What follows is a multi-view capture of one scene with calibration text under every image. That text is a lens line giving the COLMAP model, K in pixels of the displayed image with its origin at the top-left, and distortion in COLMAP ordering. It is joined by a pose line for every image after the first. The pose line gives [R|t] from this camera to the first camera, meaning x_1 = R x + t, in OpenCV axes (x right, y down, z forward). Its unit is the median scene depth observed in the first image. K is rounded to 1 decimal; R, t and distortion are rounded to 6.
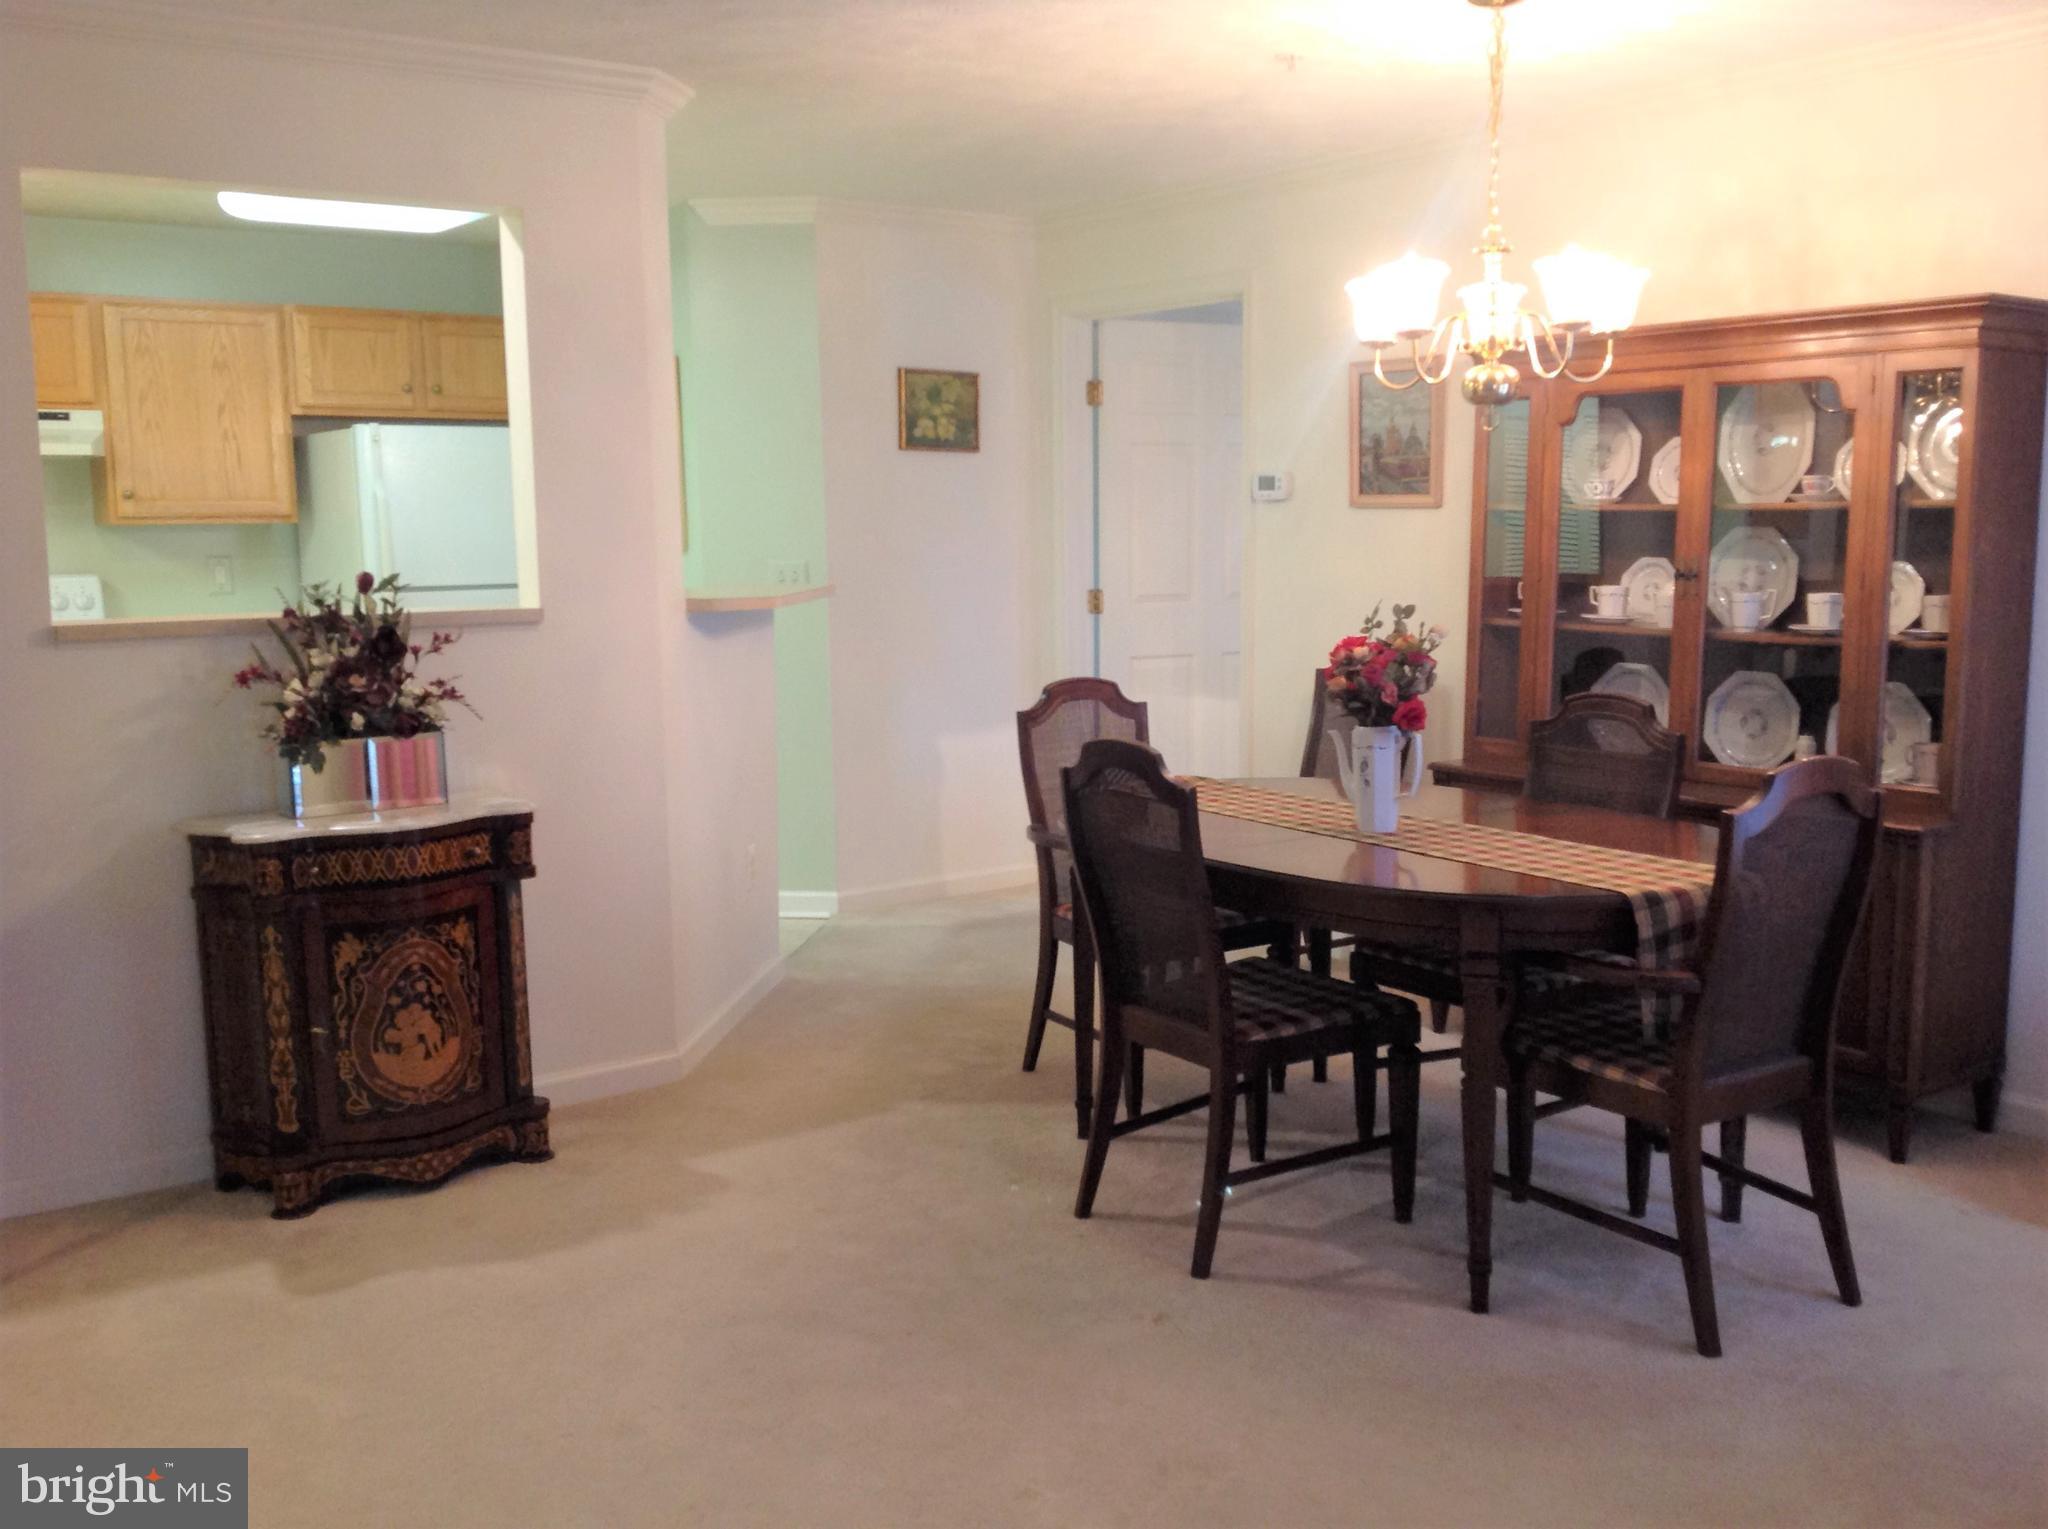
lens RADIAL K [[1907.2, 0, 1027.6], [0, 1907.2, 813.7], [0, 0, 1]] dist [0.034108, 0.000000]
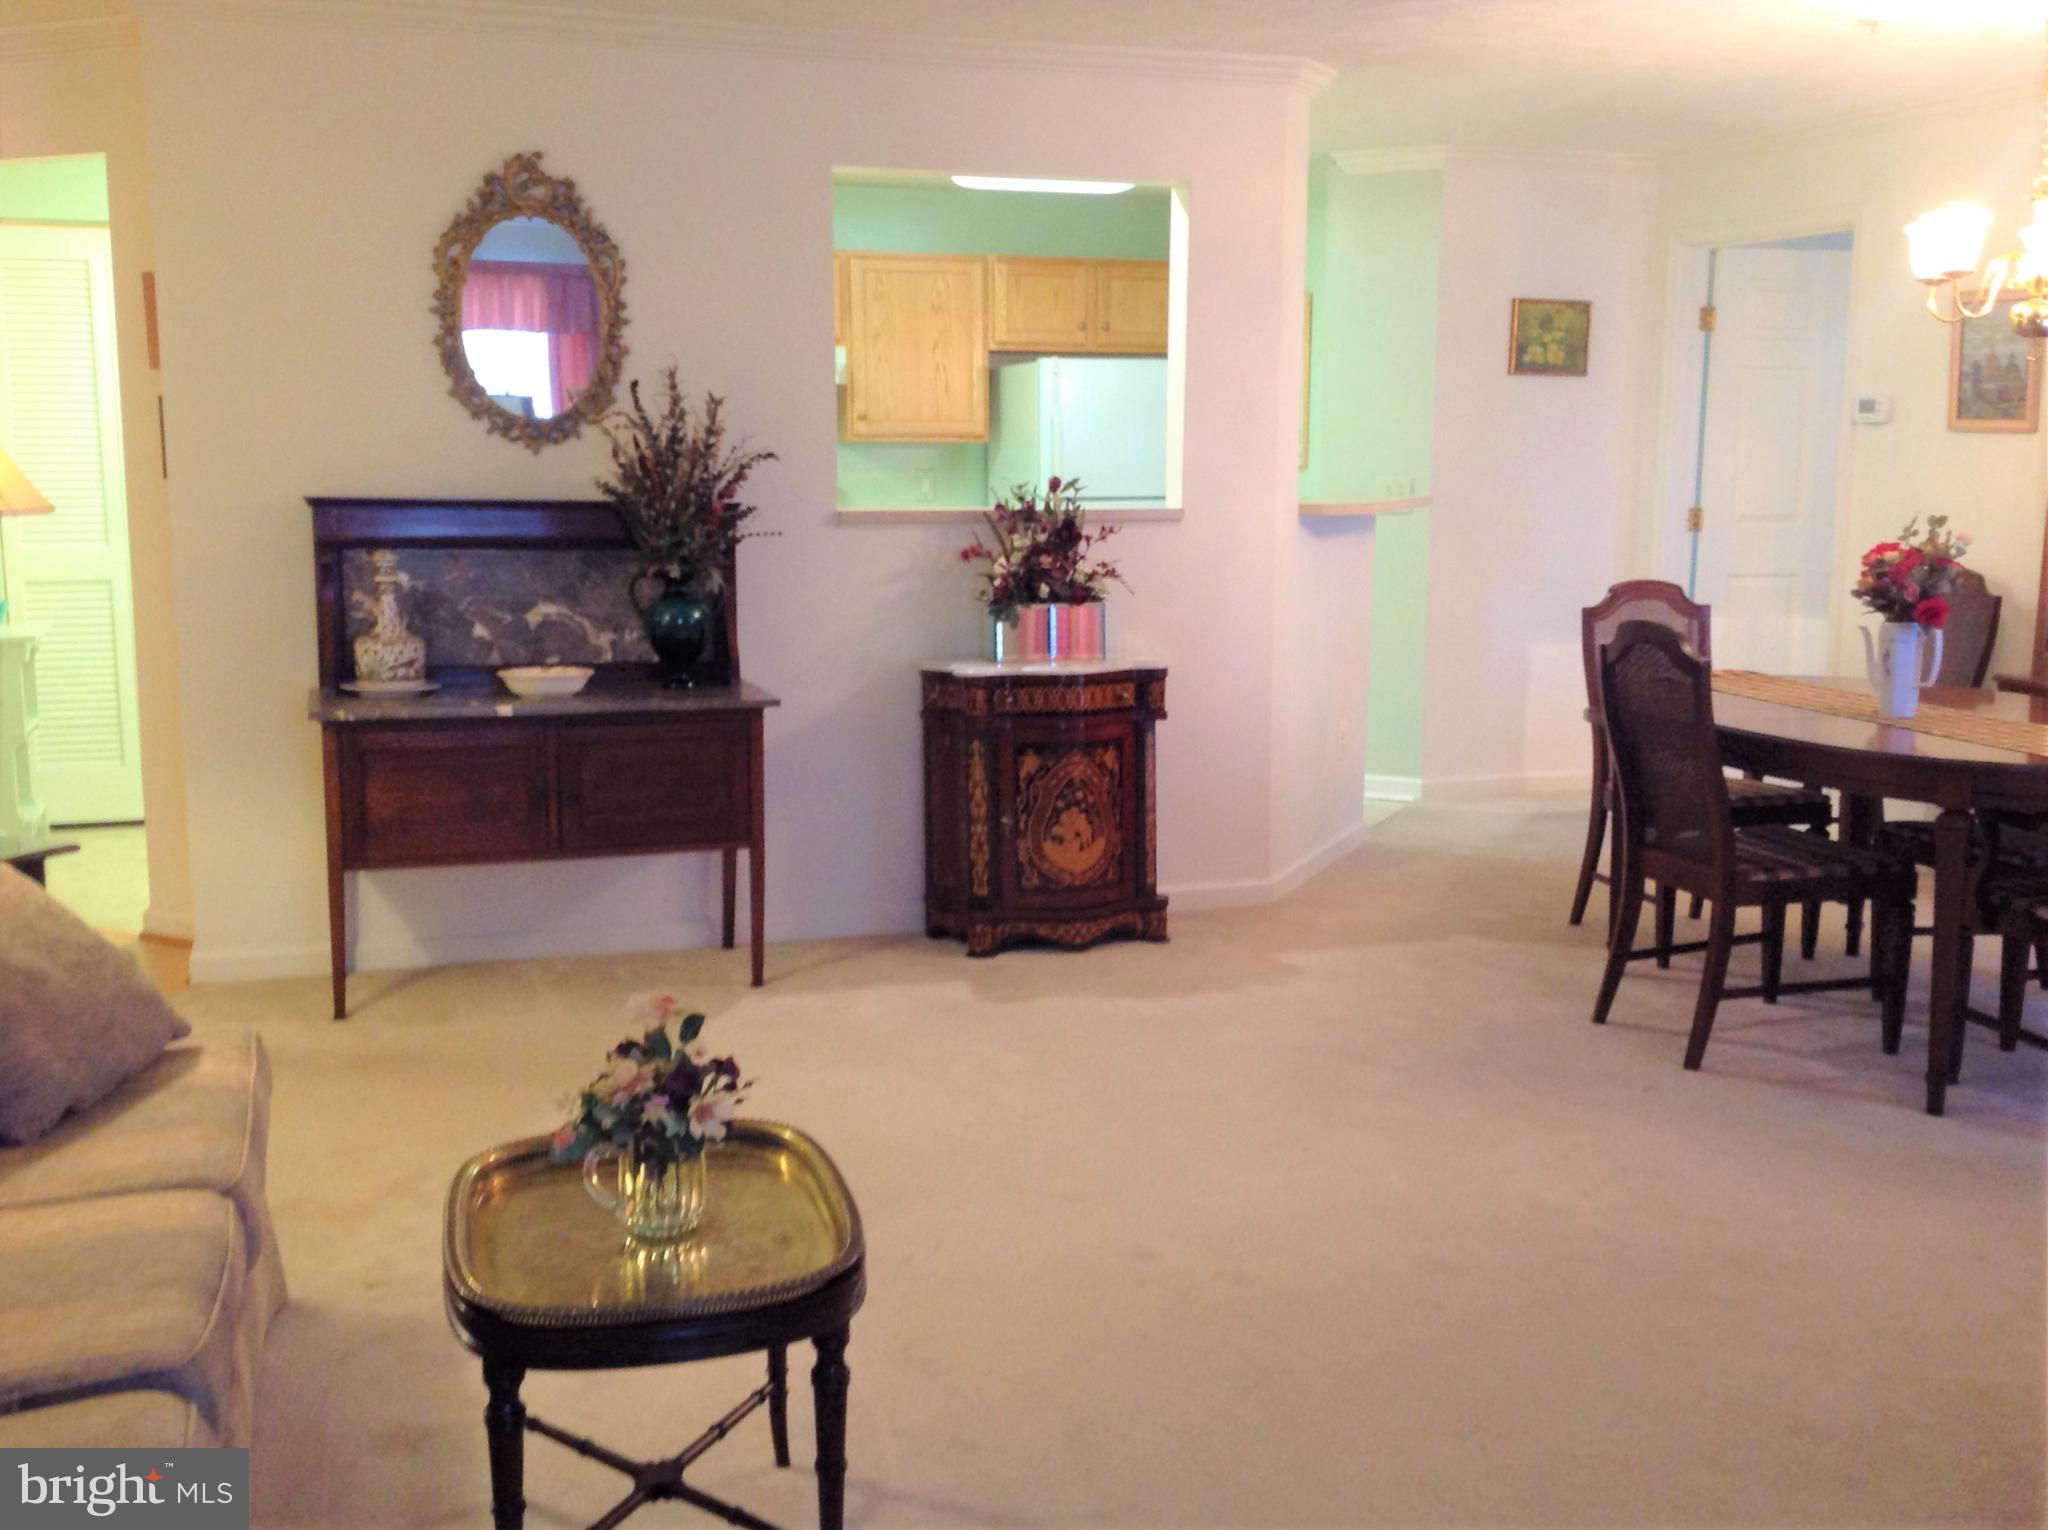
lens RADIAL K [[1907.2, 0, 1029.0], [0, 1907.2, 778.3], [0, 0, 1]] dist [0.034108, 0.000000]
pose [[0.949447, 0.064573, -0.307213, 0.042658], [-0.057847, 0.997845, 0.030957, 0.036190], [0.308550, -0.011621, 0.951137, -0.216693]]
